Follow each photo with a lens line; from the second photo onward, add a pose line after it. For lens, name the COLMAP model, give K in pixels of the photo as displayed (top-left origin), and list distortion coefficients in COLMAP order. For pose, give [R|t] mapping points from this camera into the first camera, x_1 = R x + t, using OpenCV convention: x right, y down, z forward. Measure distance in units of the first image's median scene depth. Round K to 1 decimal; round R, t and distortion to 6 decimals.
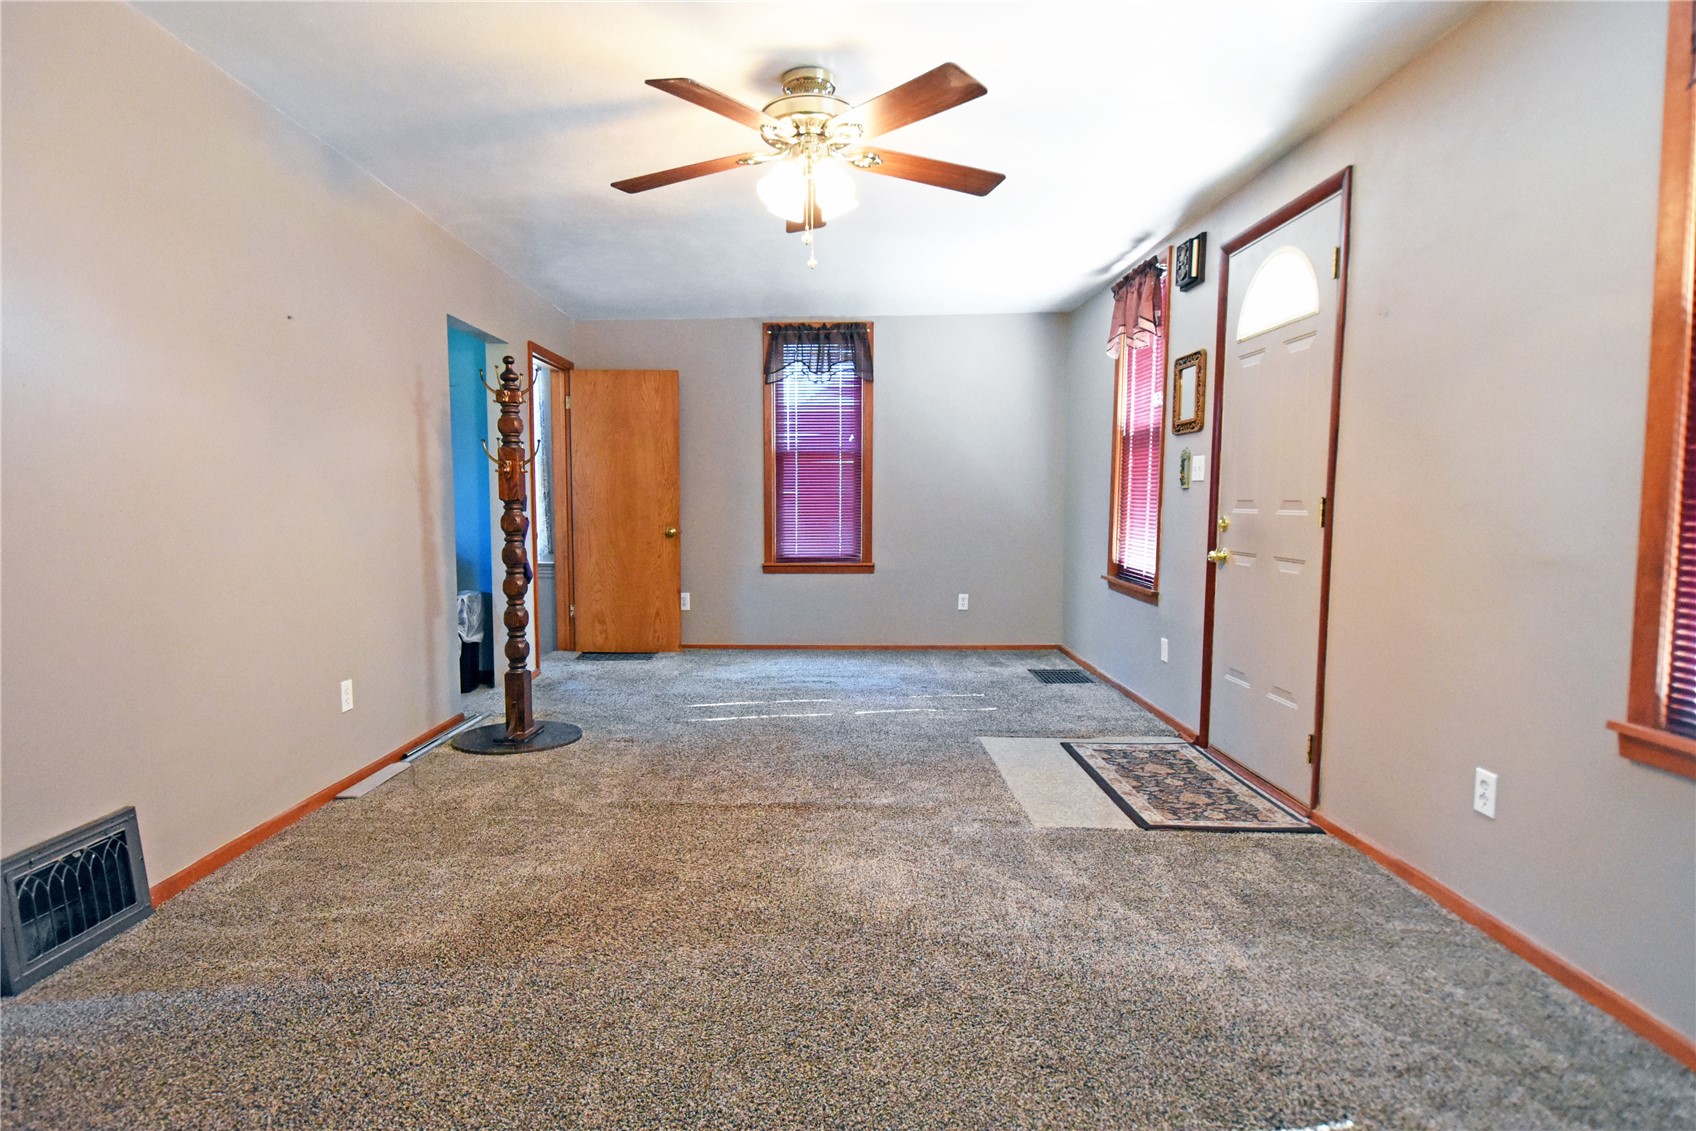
lens RADIAL K [[886.1, 0, 821.6], [0, 886.1, 576.2], [0, 0, 1]] dist [0.001649, -0.006052]
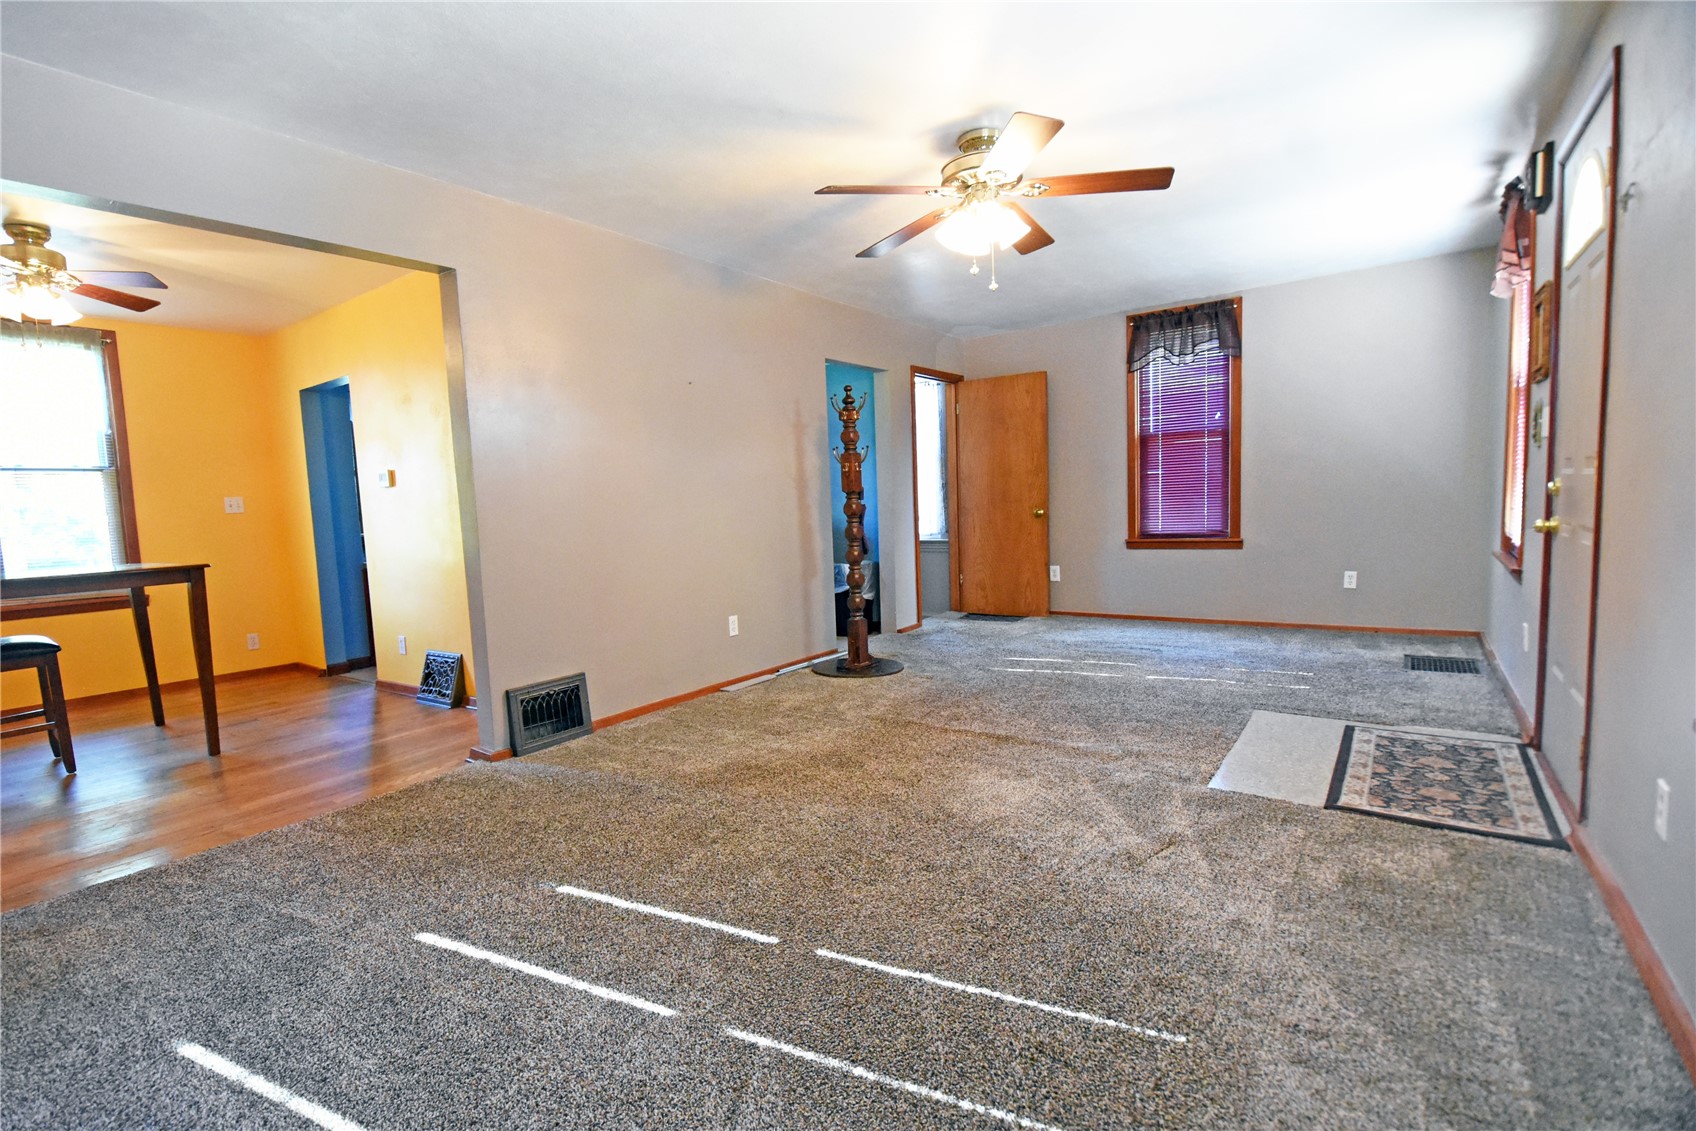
lens RADIAL K [[798.7, 0, 808.4], [0, 798.7, 568.7], [0, 0, 1]] dist [0.000611, -0.010611]
pose [[0.808156, 0.016245, -0.588744, 0.331341], [-0.006760, 0.999810, 0.018308, 0.010036], [0.588929, -0.010815, 0.808112, -0.025818]]
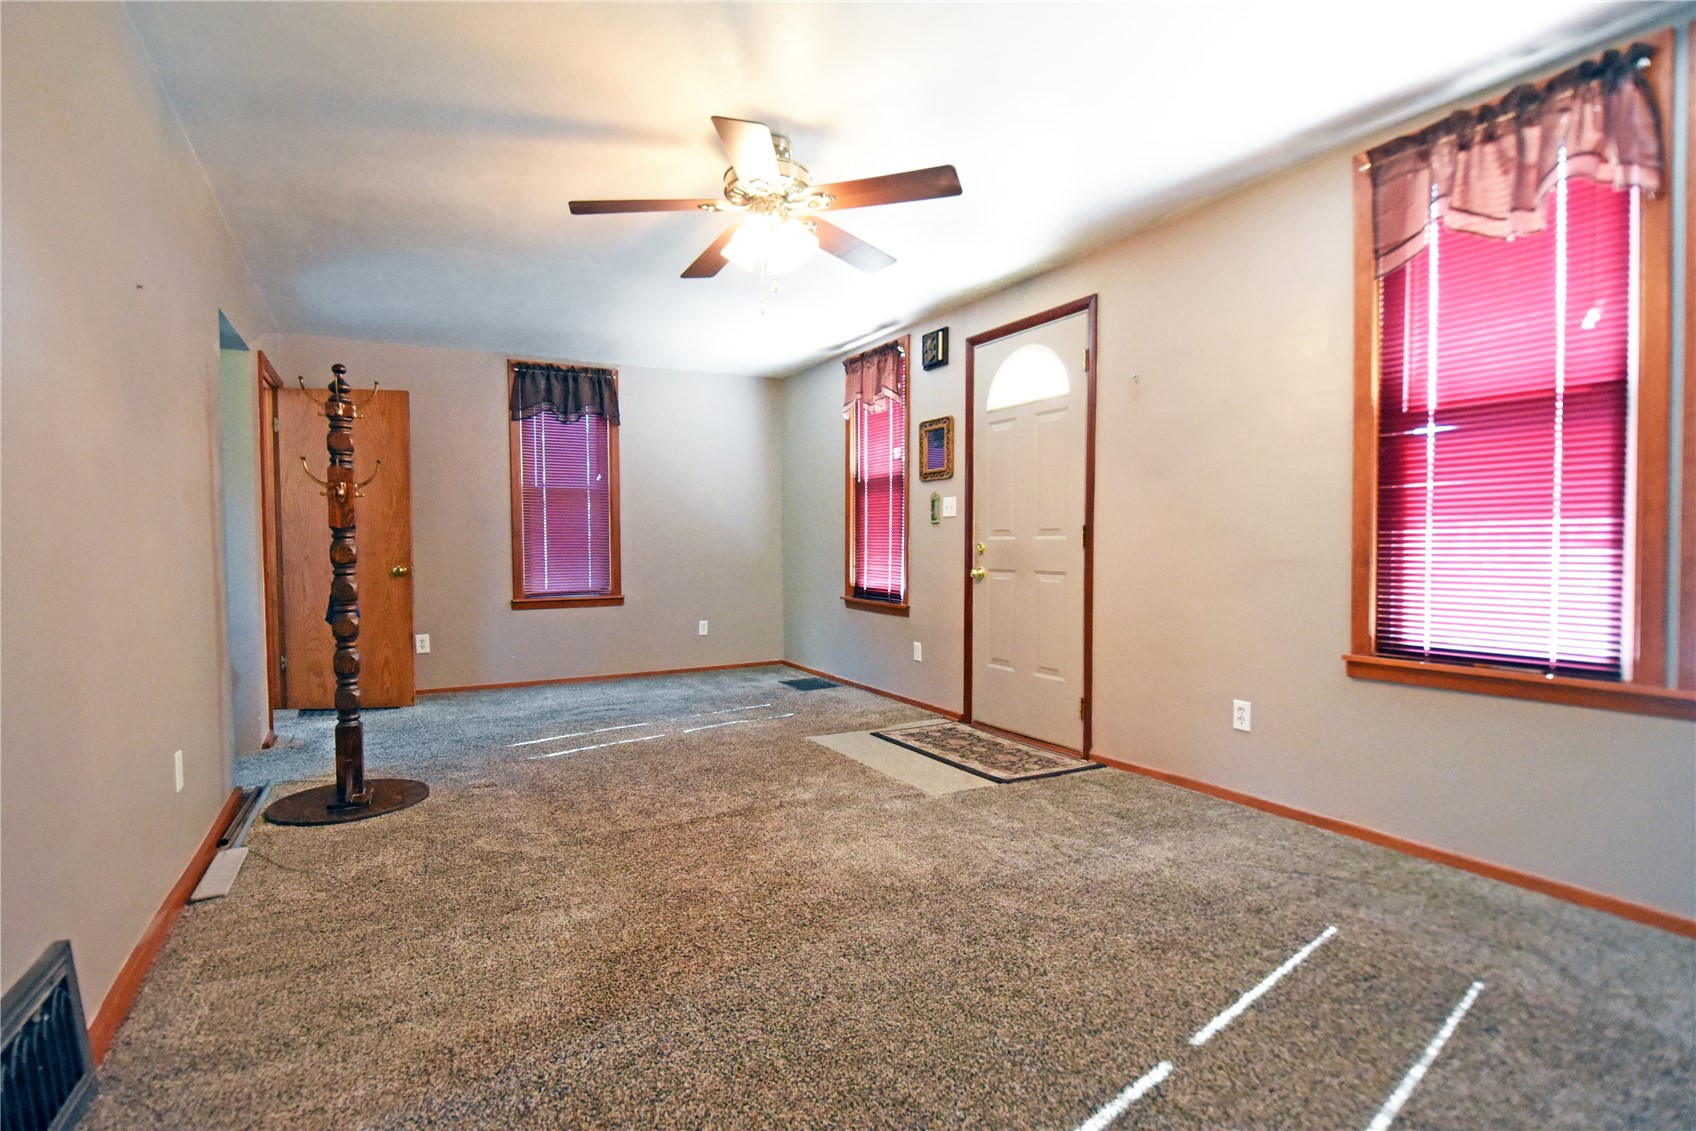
lens RADIAL K [[798.7, 0, 819.8], [0, 798.7, 581.1], [0, 0, 1]] dist [0.000611, -0.010611]
pose [[0.873434, -0.026760, 0.486206, -0.335439], [0.047549, 0.998404, -0.030469, 0.013401], [-0.484615, 0.049731, 0.873313, 0.088645]]
